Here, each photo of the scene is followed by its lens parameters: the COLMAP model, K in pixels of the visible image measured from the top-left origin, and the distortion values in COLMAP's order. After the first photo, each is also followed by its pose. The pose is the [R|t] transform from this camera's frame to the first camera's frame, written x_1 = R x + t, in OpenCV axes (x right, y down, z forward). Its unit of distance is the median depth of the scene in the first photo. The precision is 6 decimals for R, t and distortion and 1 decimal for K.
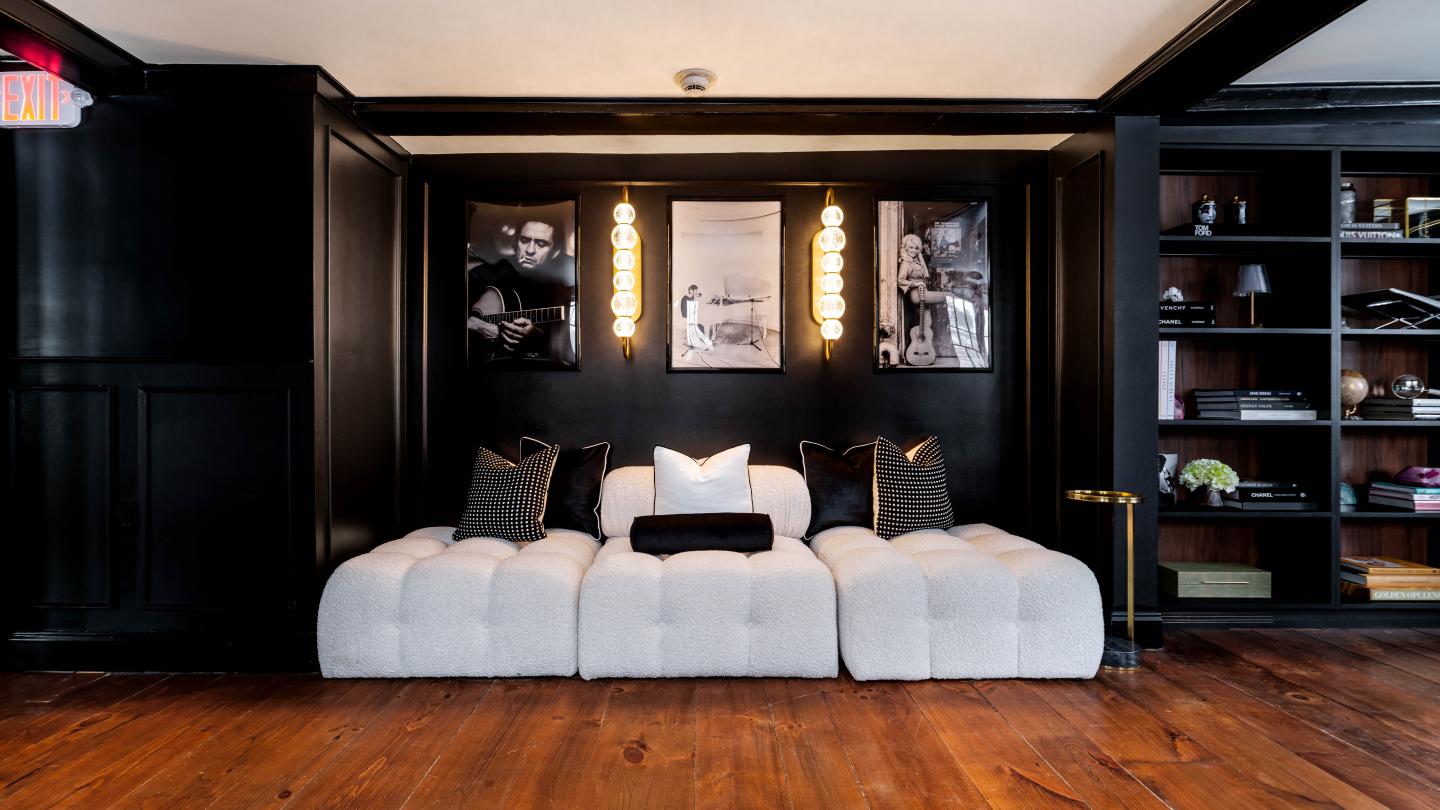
lens RADIAL K [[731.8, 0, 720.0], [0, 731.8, 405.0], [0, 0, 1]] dist [-0.003258, -0.000288]
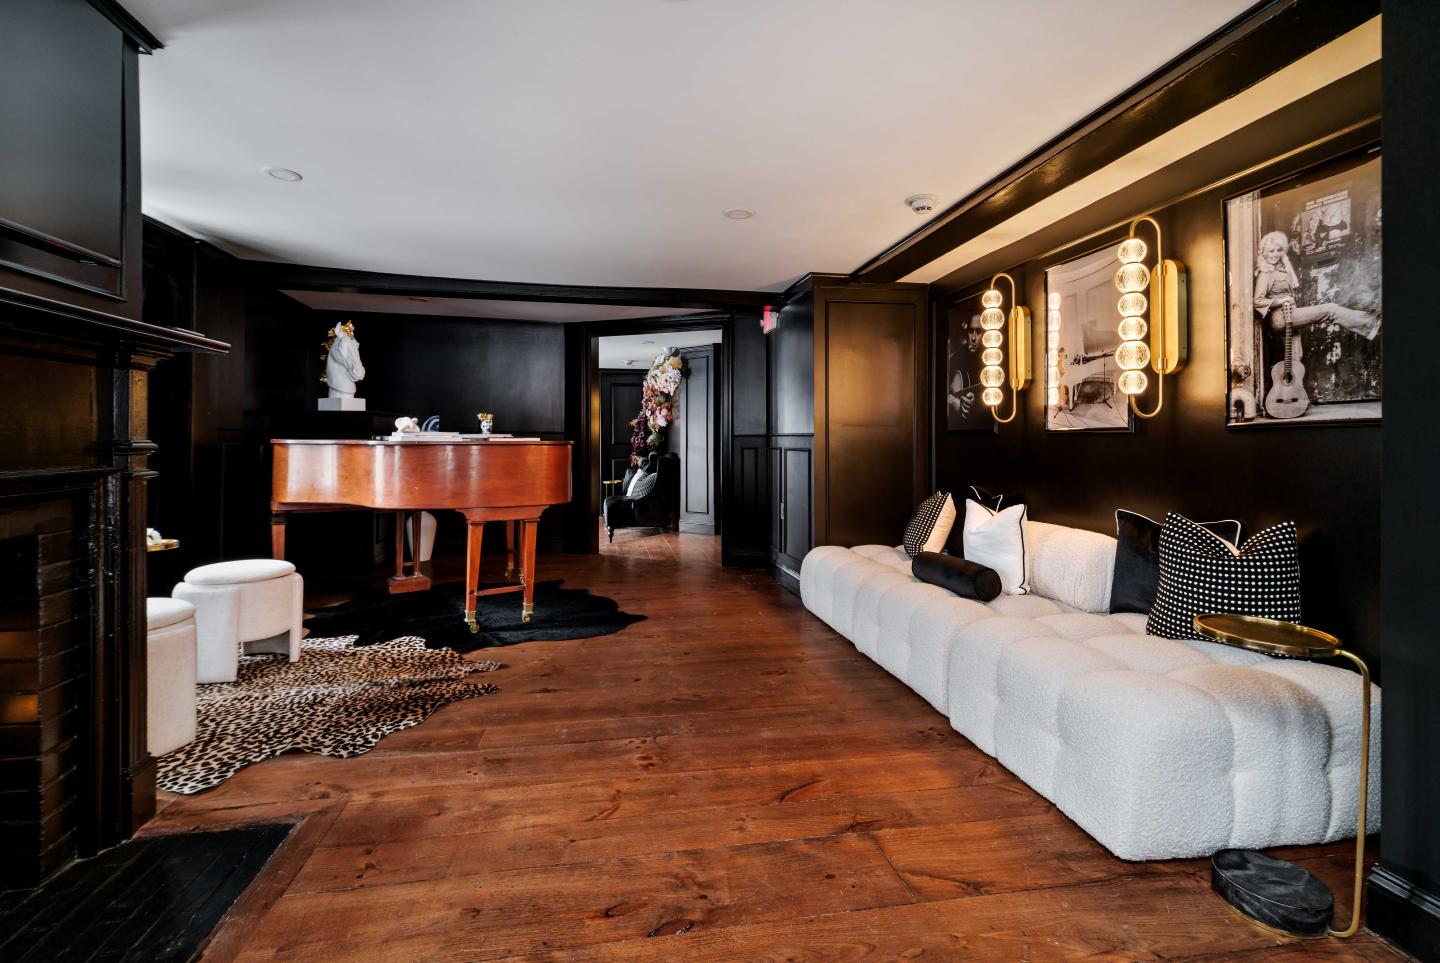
lens RADIAL K [[689.0, 0, 721.1], [0, 689.0, 453.2], [0, 0, 1]] dist [0.000920, 0.000249]
pose [[0.167799, 0.014531, -0.985714, 0.829886], [-0.004210, 0.999893, 0.014024, -0.027654], [0.985812, 0.001797, 0.167843, 0.366264]]
